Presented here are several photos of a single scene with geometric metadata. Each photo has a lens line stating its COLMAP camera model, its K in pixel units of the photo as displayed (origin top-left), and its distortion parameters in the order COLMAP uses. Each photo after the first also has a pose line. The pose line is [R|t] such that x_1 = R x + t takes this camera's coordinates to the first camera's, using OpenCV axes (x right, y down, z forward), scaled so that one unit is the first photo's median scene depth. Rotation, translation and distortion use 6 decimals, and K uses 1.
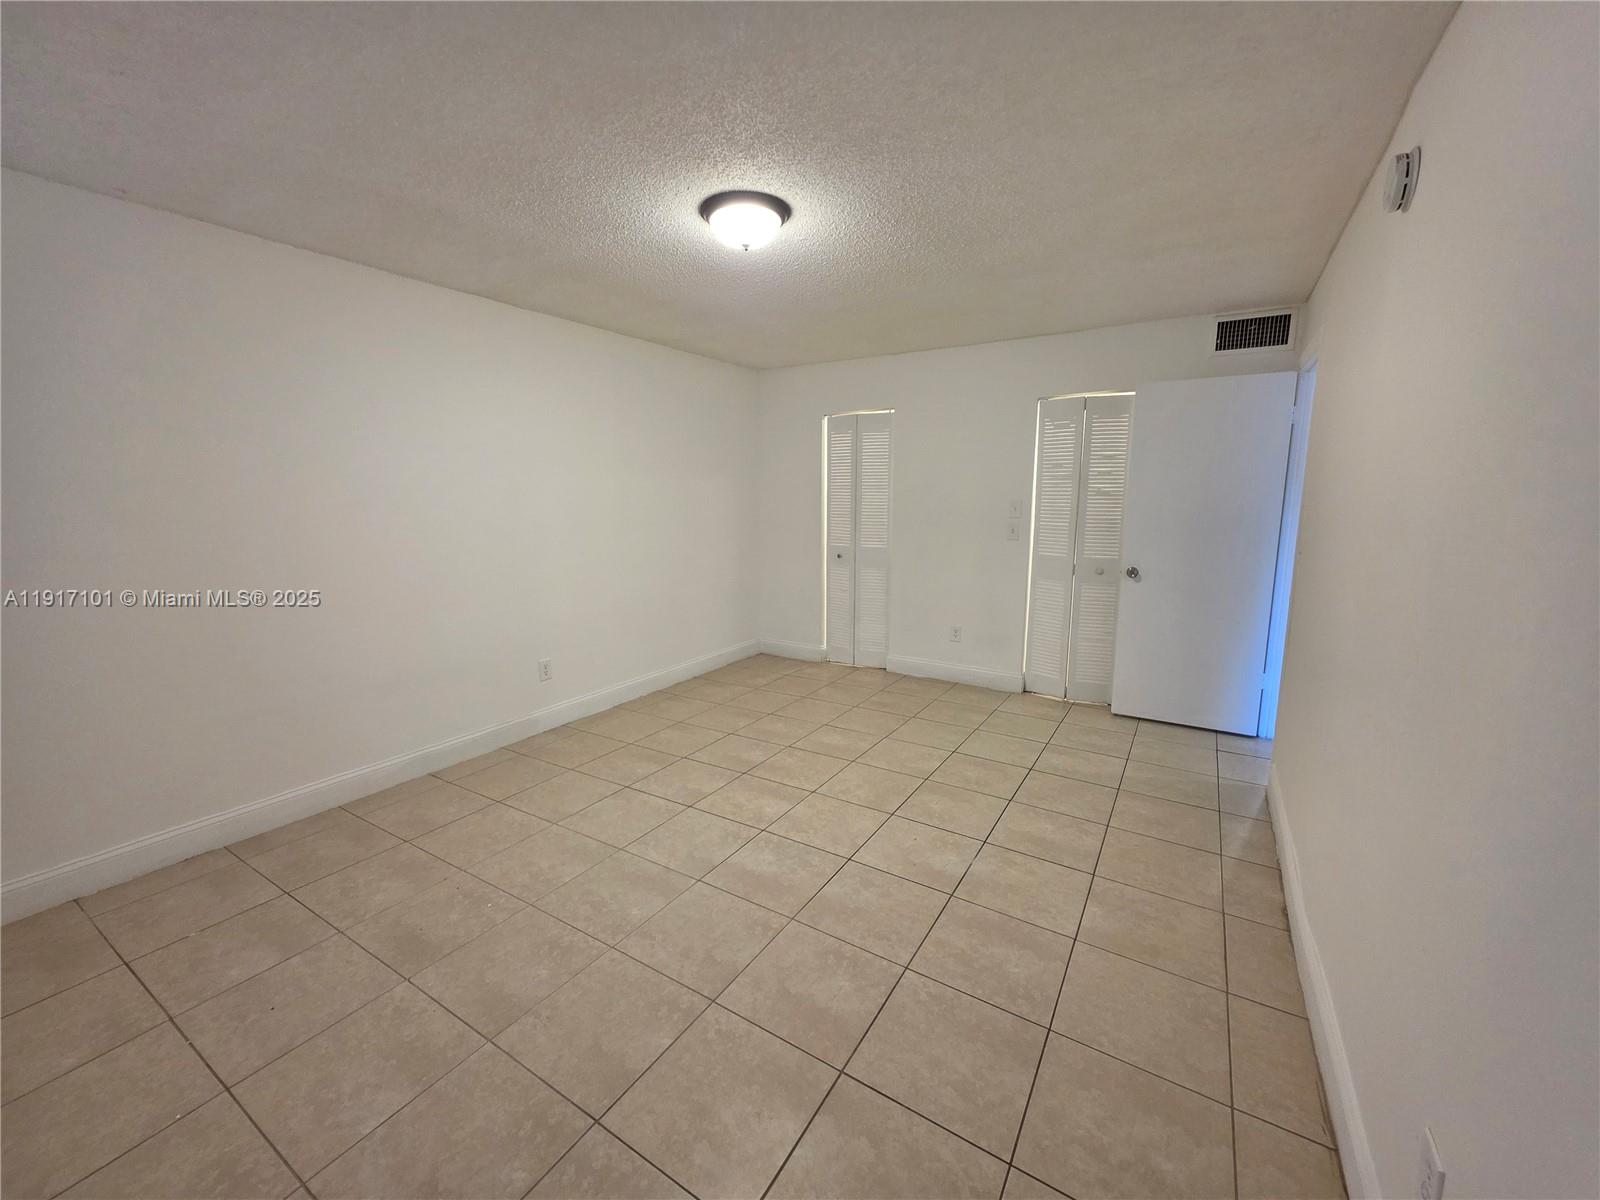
lens RADIAL K [[636.3, 0, 803.6], [0, 636.3, 589.2], [0, 0, 1]] dist [0.002996, -0.000837]
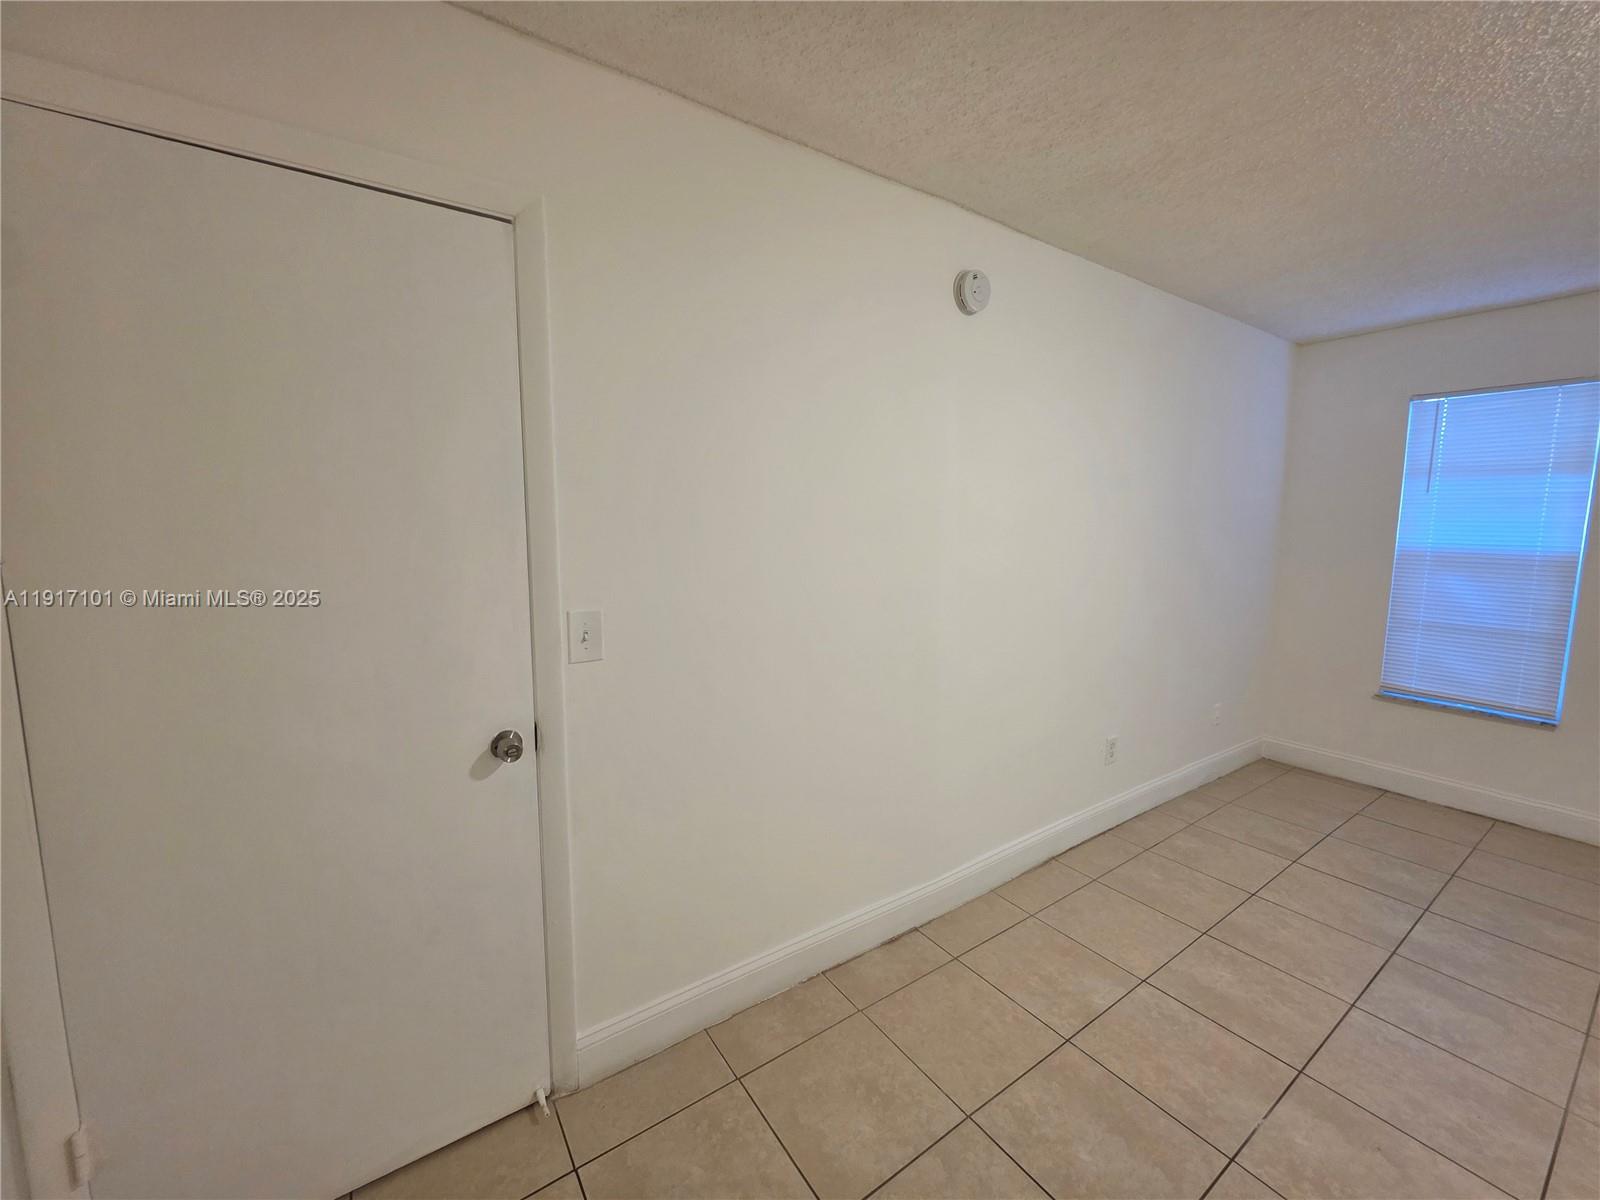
lens RADIAL K [[636.3, 0, 810.9], [0, 636.3, 591.0], [0, 0, 1]] dist [0.002996, -0.000837]
pose [[-0.920496, -0.046986, 0.387917, 0.434999], [0.056439, 0.966347, 0.250974, -0.240641], [-0.386655, 0.252914, -0.886867, 1.526018]]
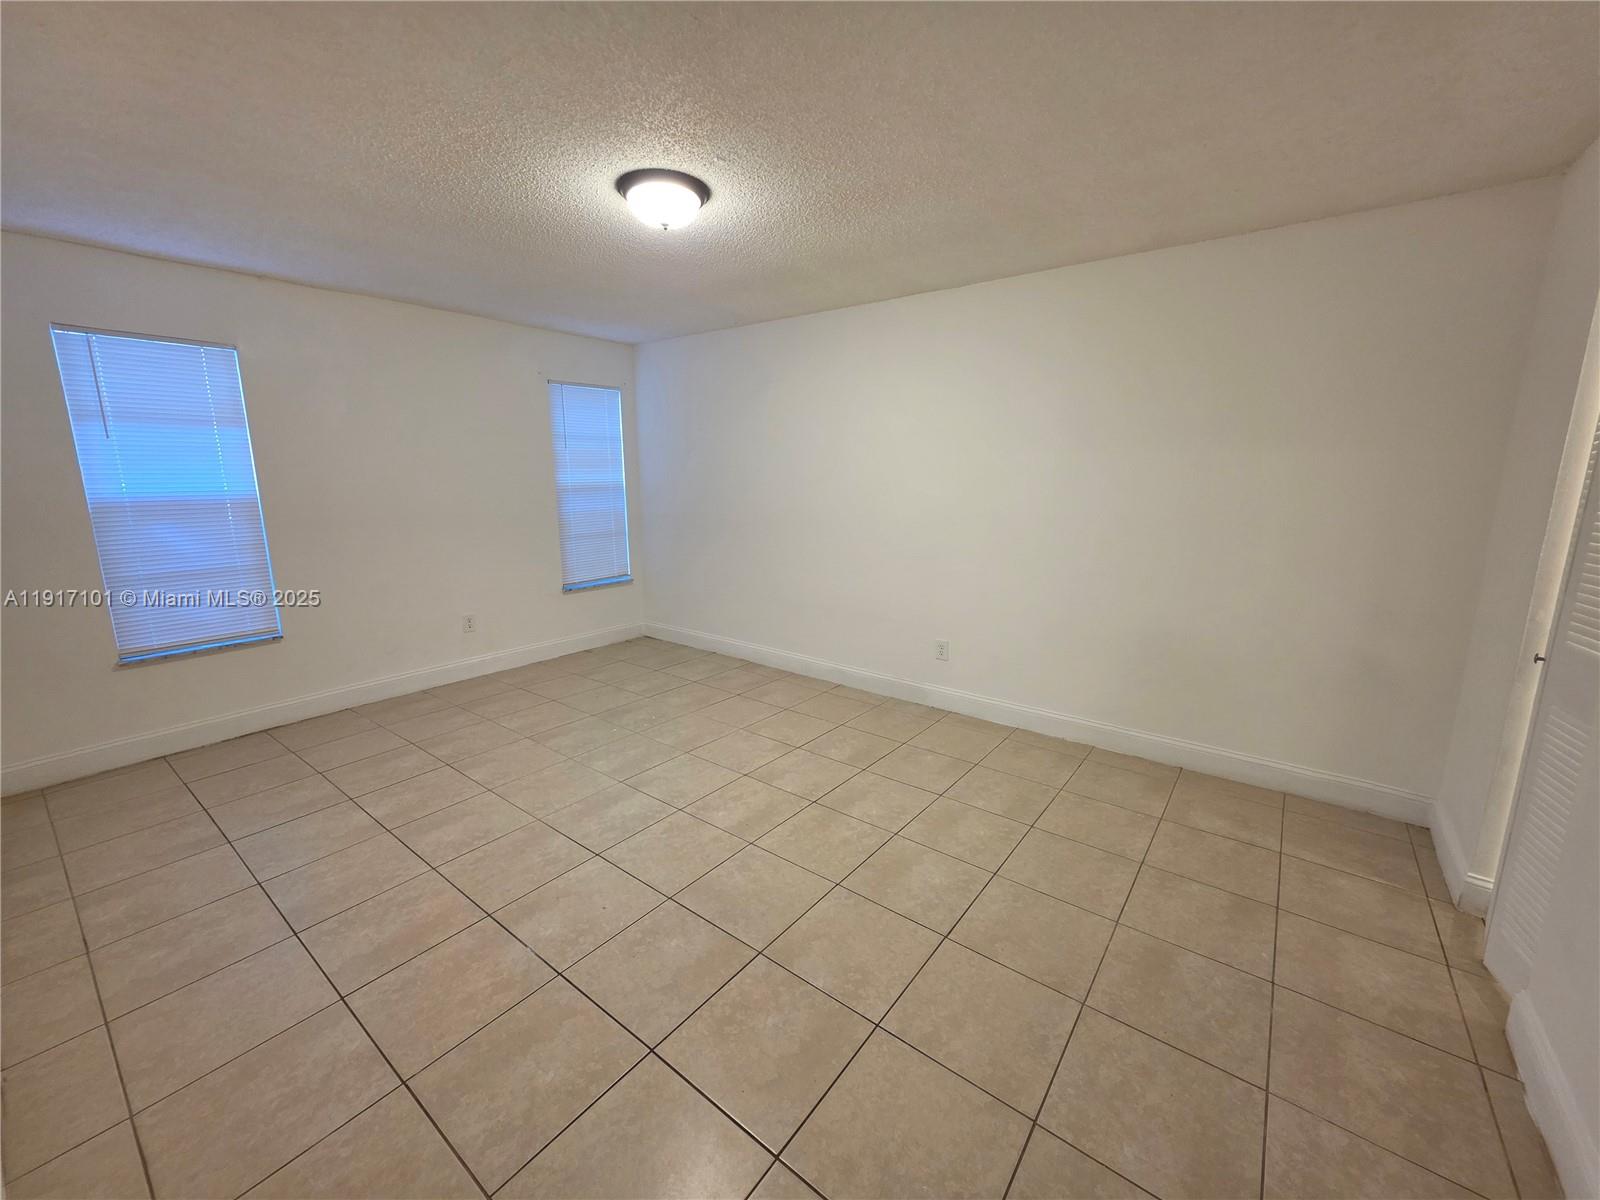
lens RADIAL K [[636.3, 0, 797.9], [0, 636.3, 582.8], [0, 0, 1]] dist [0.002996, -0.000837]
pose [[-0.099374, 0.174560, -0.979619, 0.885396], [-0.151053, 0.970436, 0.188246, -0.197917], [0.983518, 0.166681, -0.070069, 1.253107]]
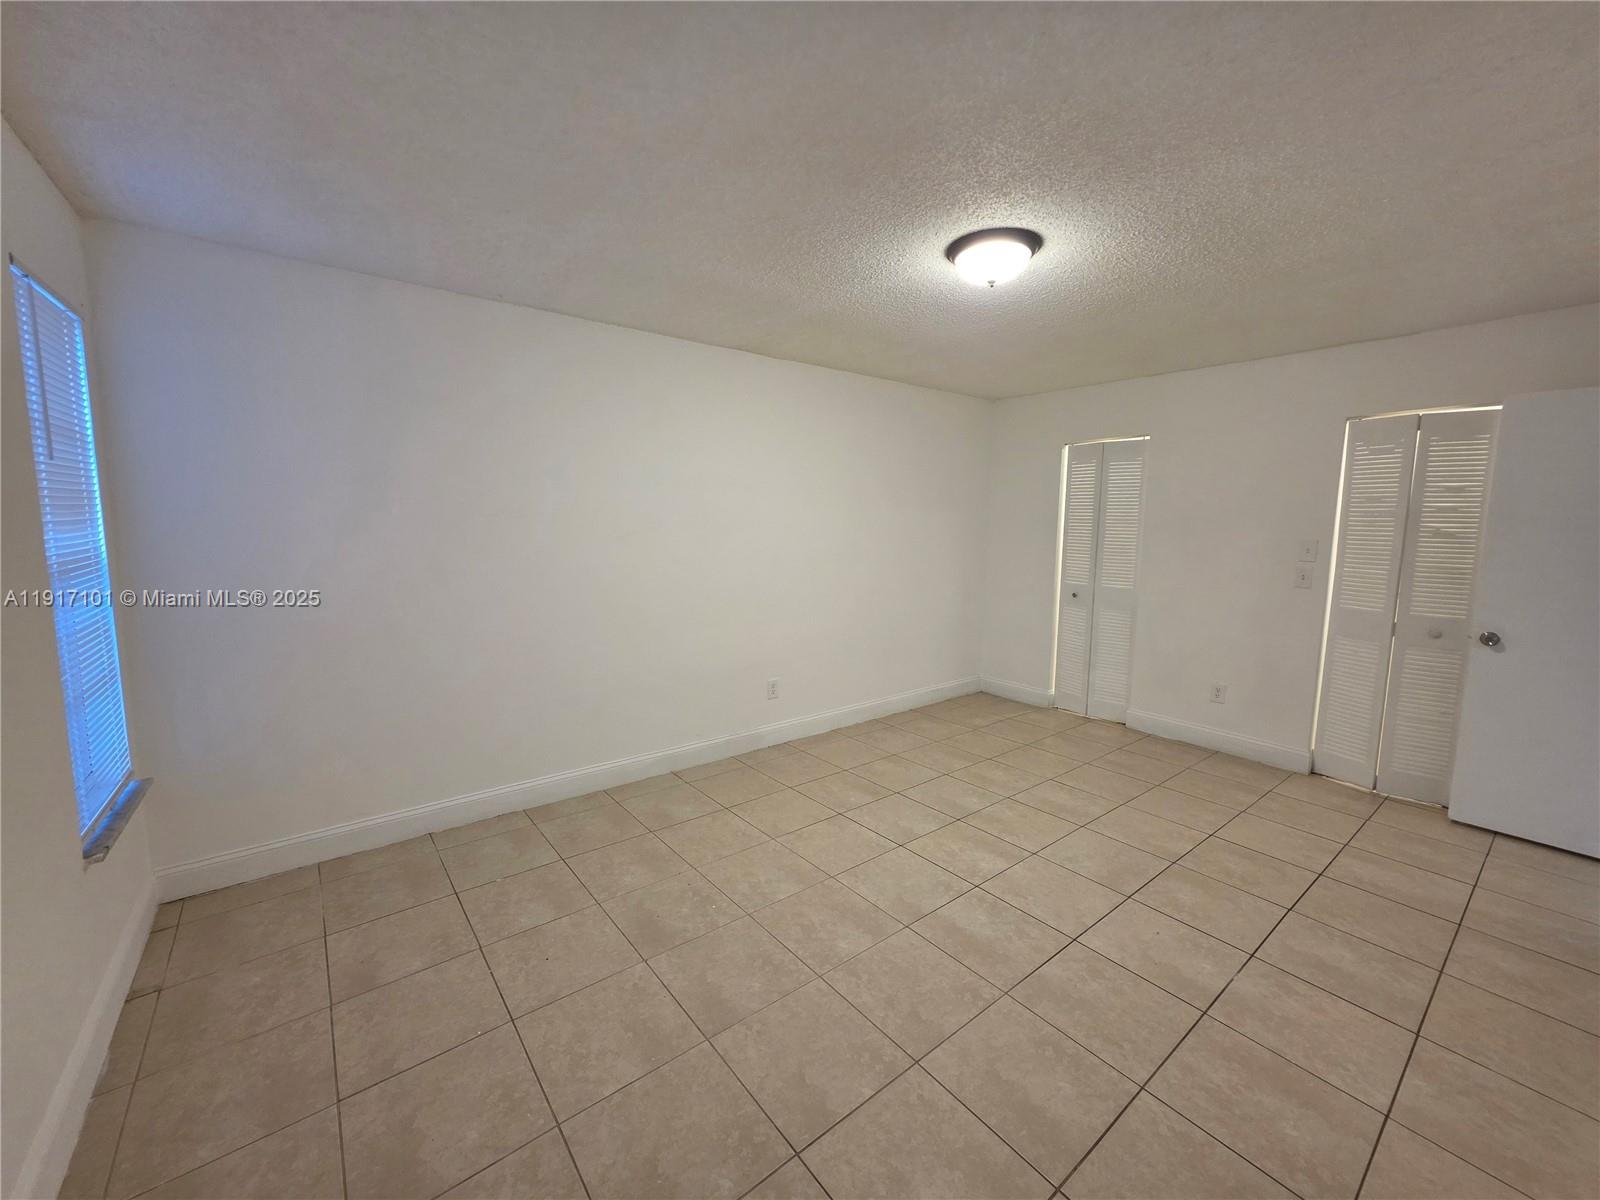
lens RADIAL K [[636.3, 0, 805.3], [0, 636.3, 589.3], [0, 0, 1]] dist [0.002996, -0.000837]
pose [[0.941784, 0.048513, -0.332701, -0.010356], [-0.061717, 0.997666, -0.029228, -0.018827], [0.330506, 0.048059, 0.942579, 0.002780]]
